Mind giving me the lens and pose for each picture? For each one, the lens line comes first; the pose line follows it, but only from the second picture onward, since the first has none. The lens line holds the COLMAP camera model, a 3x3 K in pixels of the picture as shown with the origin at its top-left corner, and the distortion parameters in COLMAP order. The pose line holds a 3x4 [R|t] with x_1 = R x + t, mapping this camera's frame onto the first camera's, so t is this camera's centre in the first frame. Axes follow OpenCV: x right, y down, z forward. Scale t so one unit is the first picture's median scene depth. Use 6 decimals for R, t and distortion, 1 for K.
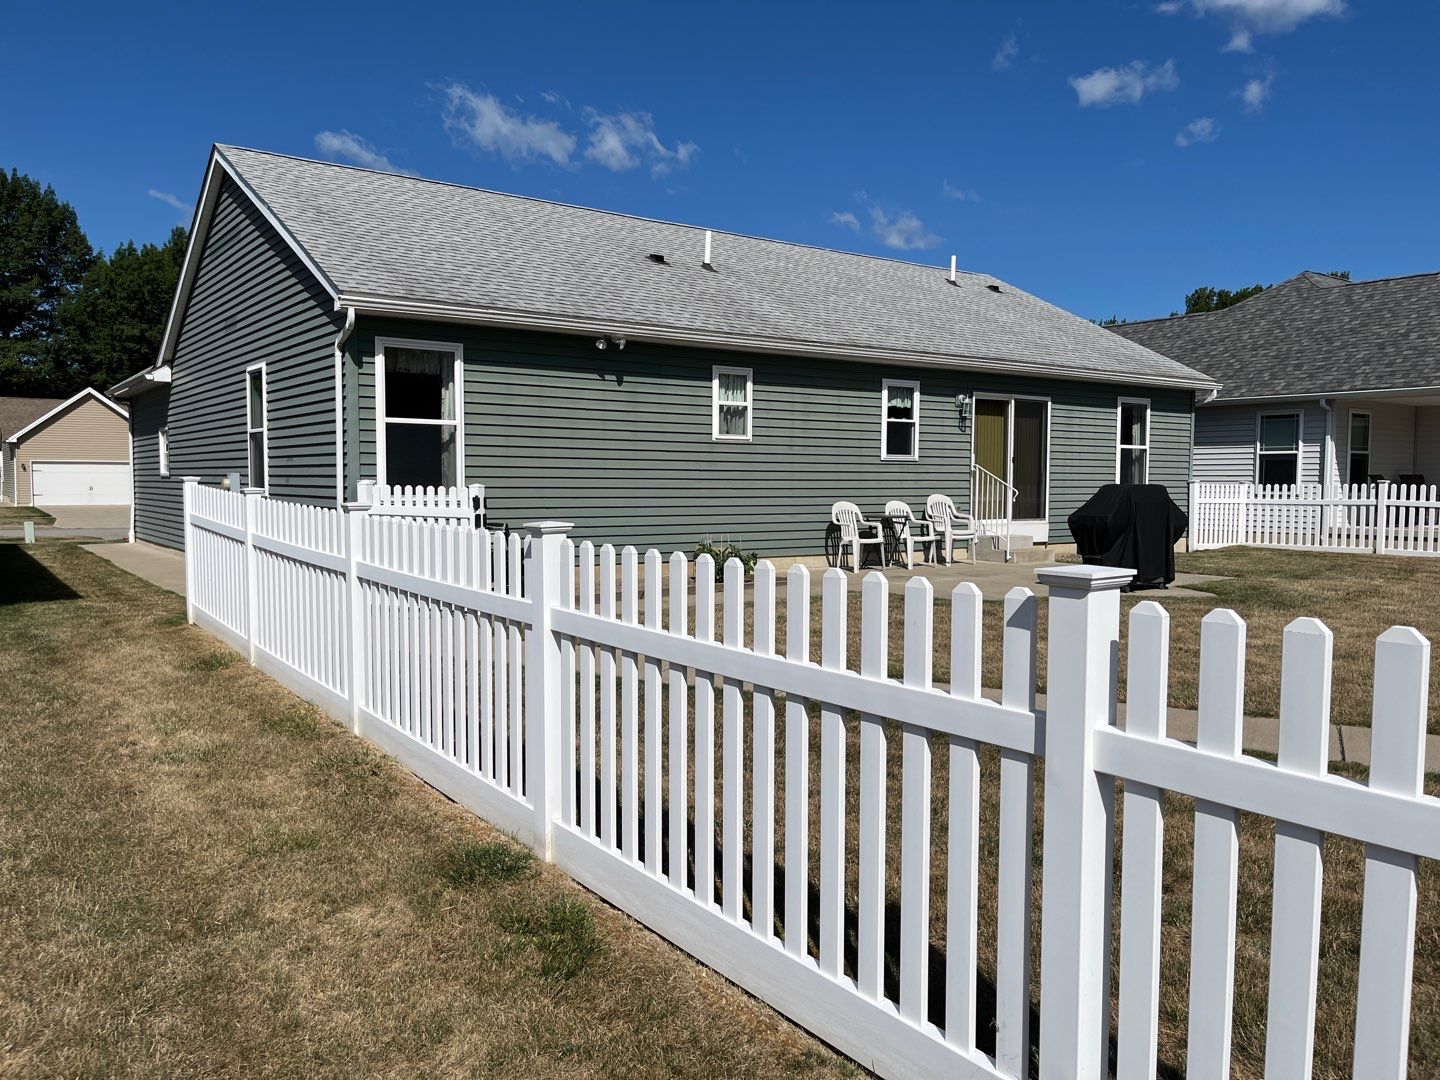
lens RADIAL K [[1074.8, 0, 720.0], [0, 1074.8, 540.0], [0, 0, 1]] dist [0.069432, -0.001431]
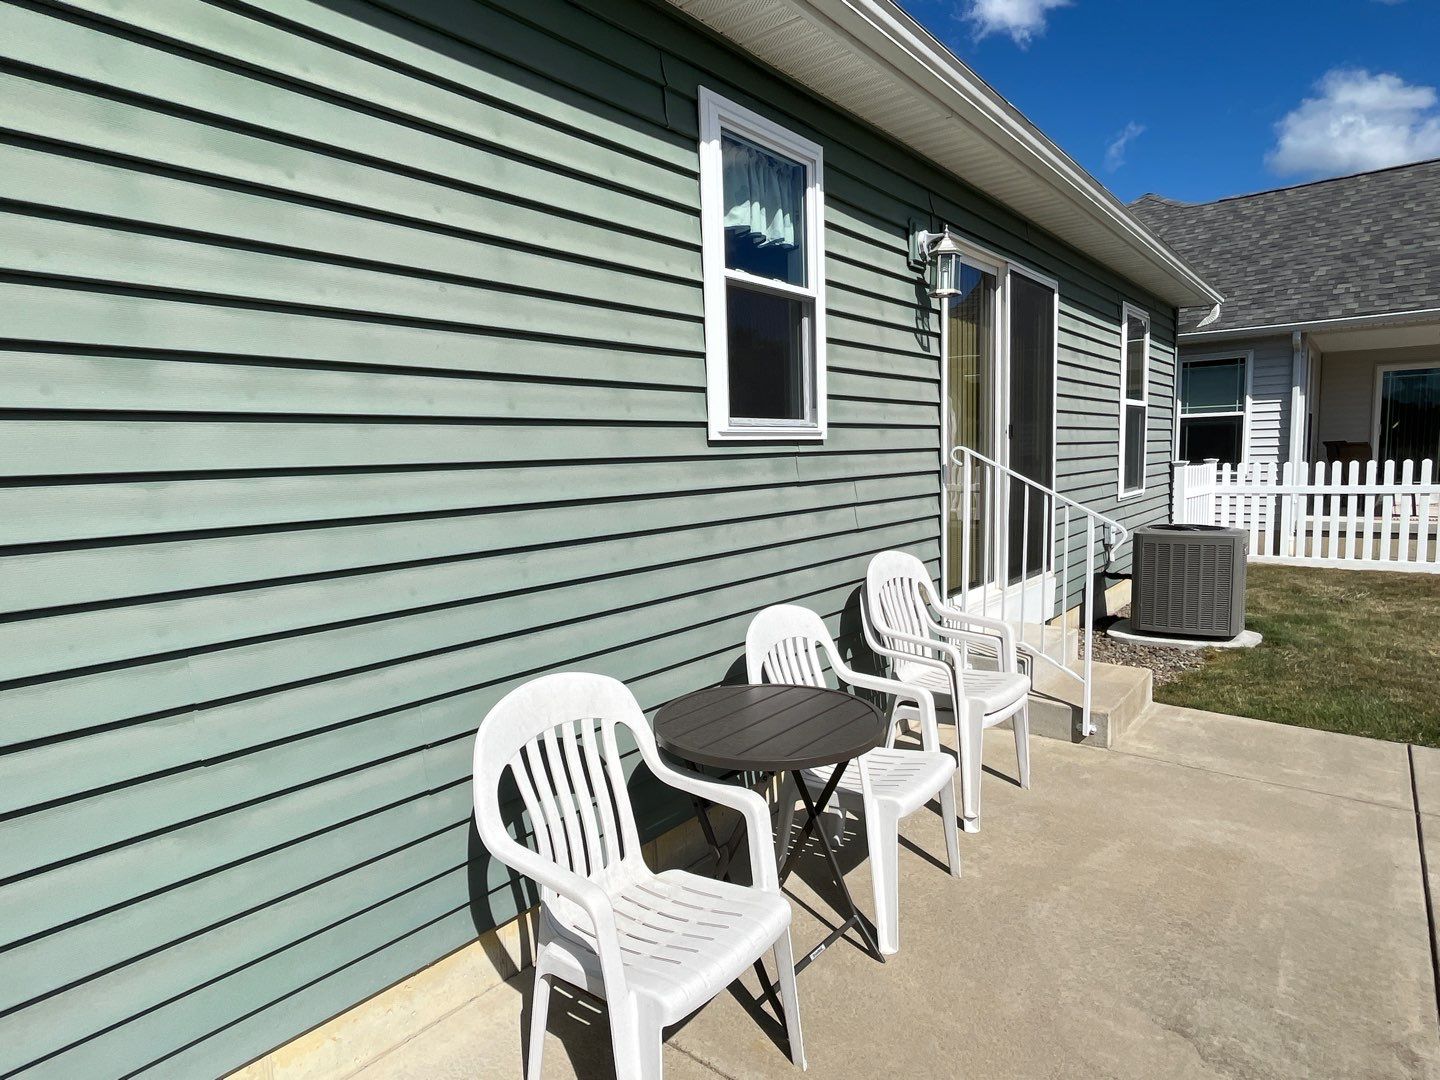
lens RADIAL K [[900.9, 0, 720.0], [0, 900.9, 540.0], [0, 0, 1]] dist [-0.002572, -0.001040]
pose [[0.967804, -0.052035, 0.246269, 0.095853], [0.042195, 0.998092, 0.045069, -0.058099], [-0.248145, -0.033227, 0.968153, 0.763211]]
